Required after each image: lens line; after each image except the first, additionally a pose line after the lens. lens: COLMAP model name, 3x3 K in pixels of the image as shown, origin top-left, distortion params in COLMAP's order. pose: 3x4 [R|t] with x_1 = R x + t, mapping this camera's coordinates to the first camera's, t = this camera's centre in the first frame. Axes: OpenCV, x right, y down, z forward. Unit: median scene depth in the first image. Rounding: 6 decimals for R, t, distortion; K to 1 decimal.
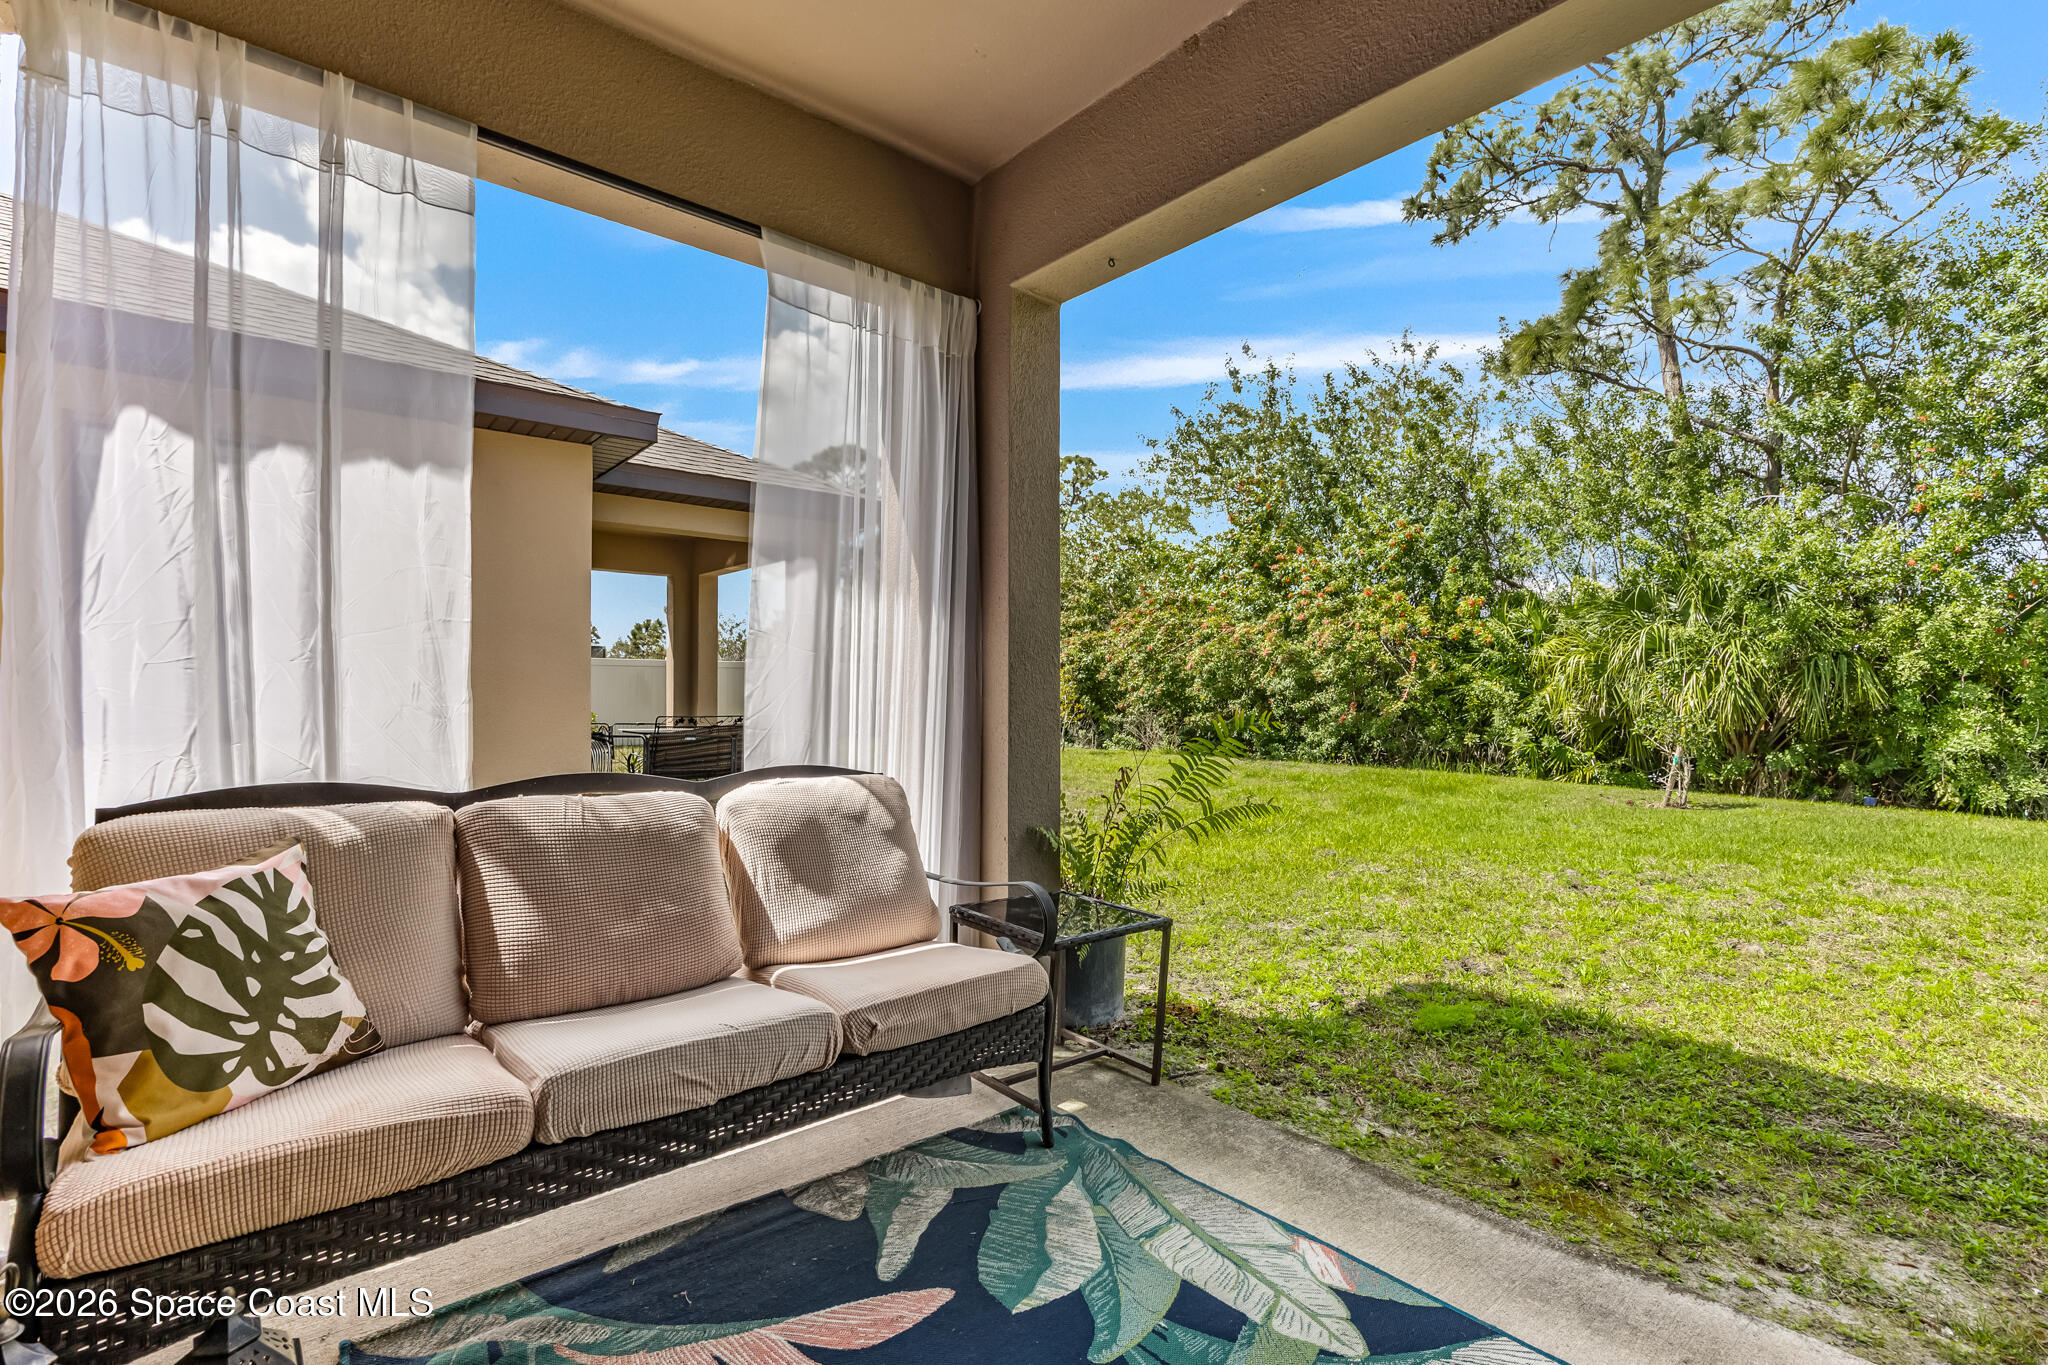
lens RADIAL K [[926.7, 0, 1024.0], [0, 926.7, 682.5], [0, 0, 1]] dist [-0.002052, -0.000194]
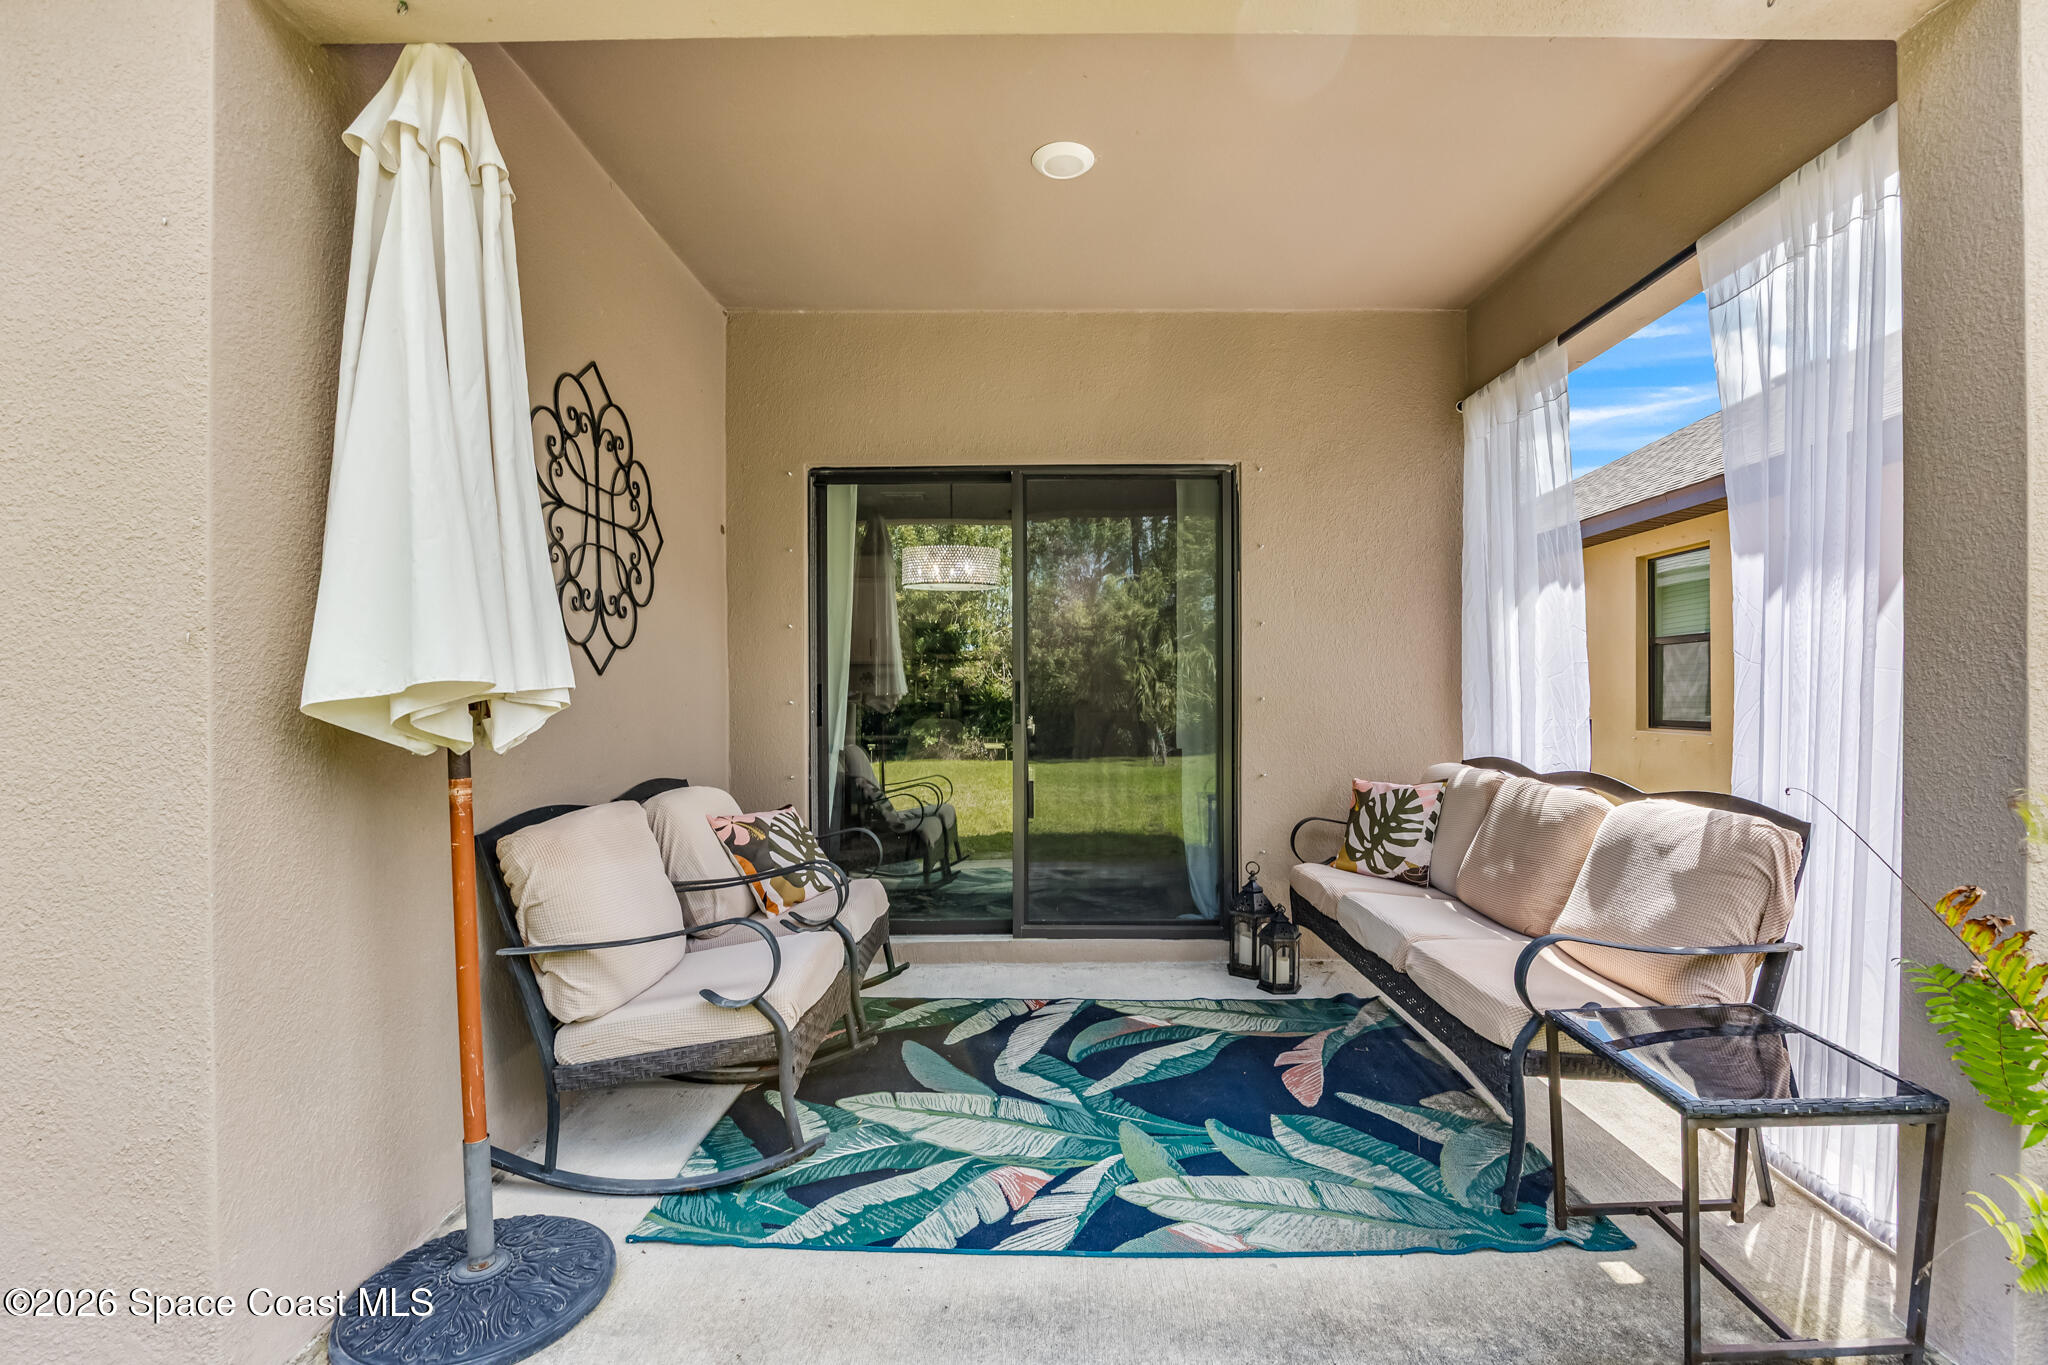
lens RADIAL K [[926.7, 0, 1024.0], [0, 926.7, 682.5], [0, 0, 1]] dist [-0.002052, -0.000194]
pose [[-0.676980, -0.015580, -0.735837, 1.368068], [0.003398, 0.999699, -0.024293, -0.003882], [0.735994, -0.018946, -0.676723, 1.694255]]
